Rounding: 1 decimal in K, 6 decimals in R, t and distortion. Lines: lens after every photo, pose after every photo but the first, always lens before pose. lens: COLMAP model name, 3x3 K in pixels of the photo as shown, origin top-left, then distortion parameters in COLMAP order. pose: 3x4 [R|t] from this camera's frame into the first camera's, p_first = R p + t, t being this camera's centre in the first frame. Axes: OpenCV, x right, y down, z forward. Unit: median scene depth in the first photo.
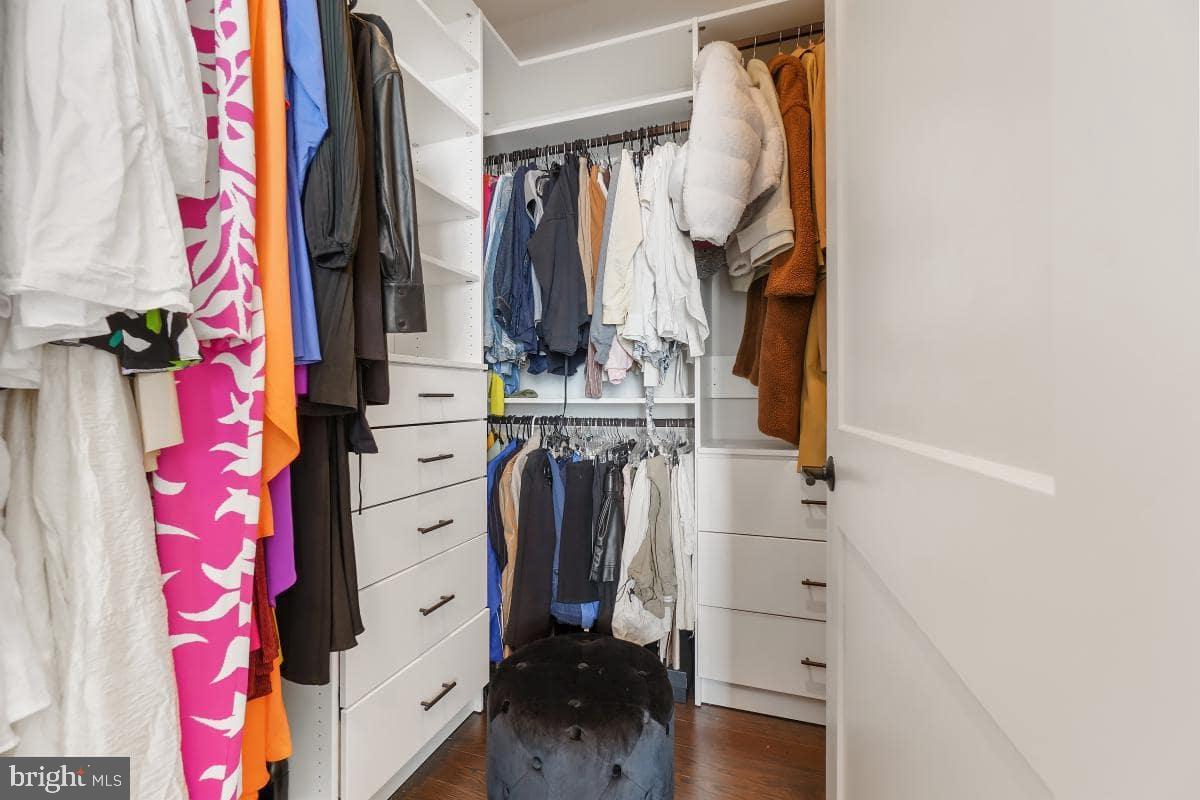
lens RADIAL K [[524.0, 0, 598.4], [0, 524.0, 405.3], [0, 0, 1]] dist [-0.000765, -0.000016]
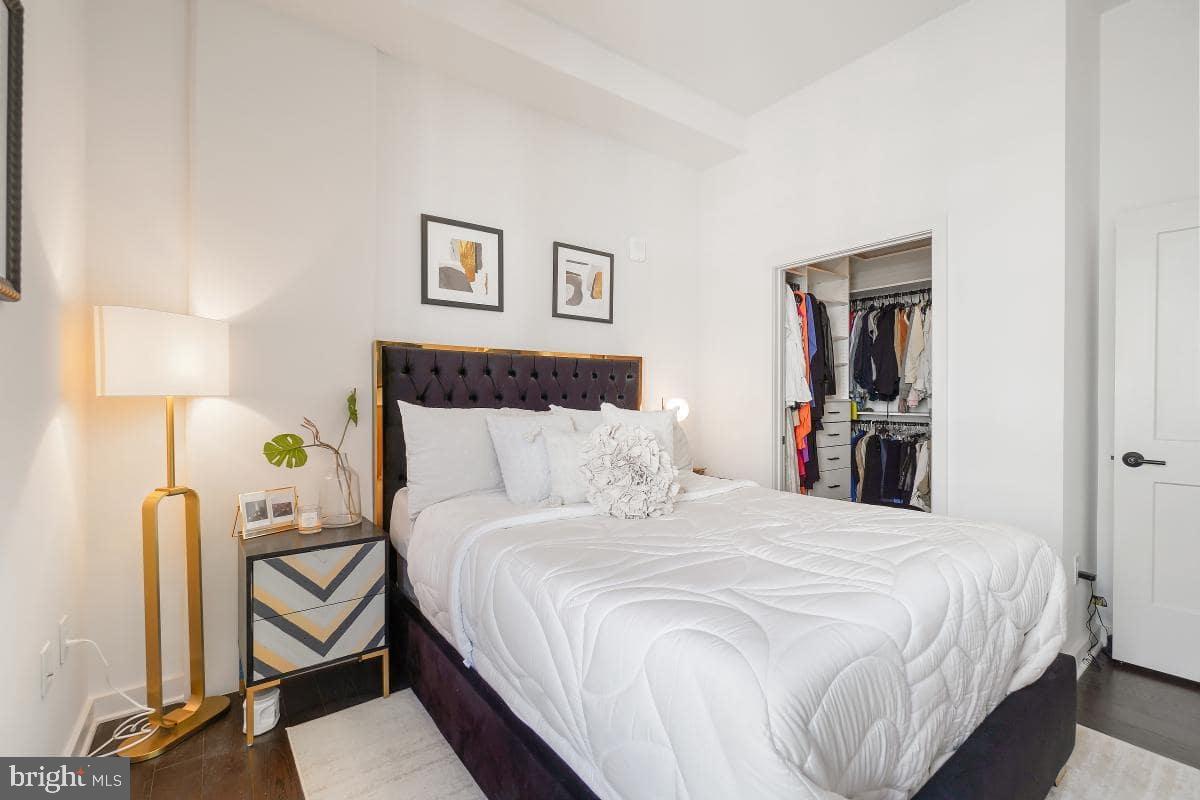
lens RADIAL K [[524.0, 0, 598.4], [0, 524.0, 405.3], [0, 0, 1]] dist [-0.000765, -0.000016]
pose [[0.827492, 0.005885, -0.561447, 0.178867], [-0.000635, 0.999954, 0.009546, -0.069297], [0.561477, -0.007543, 0.827458, -1.628786]]
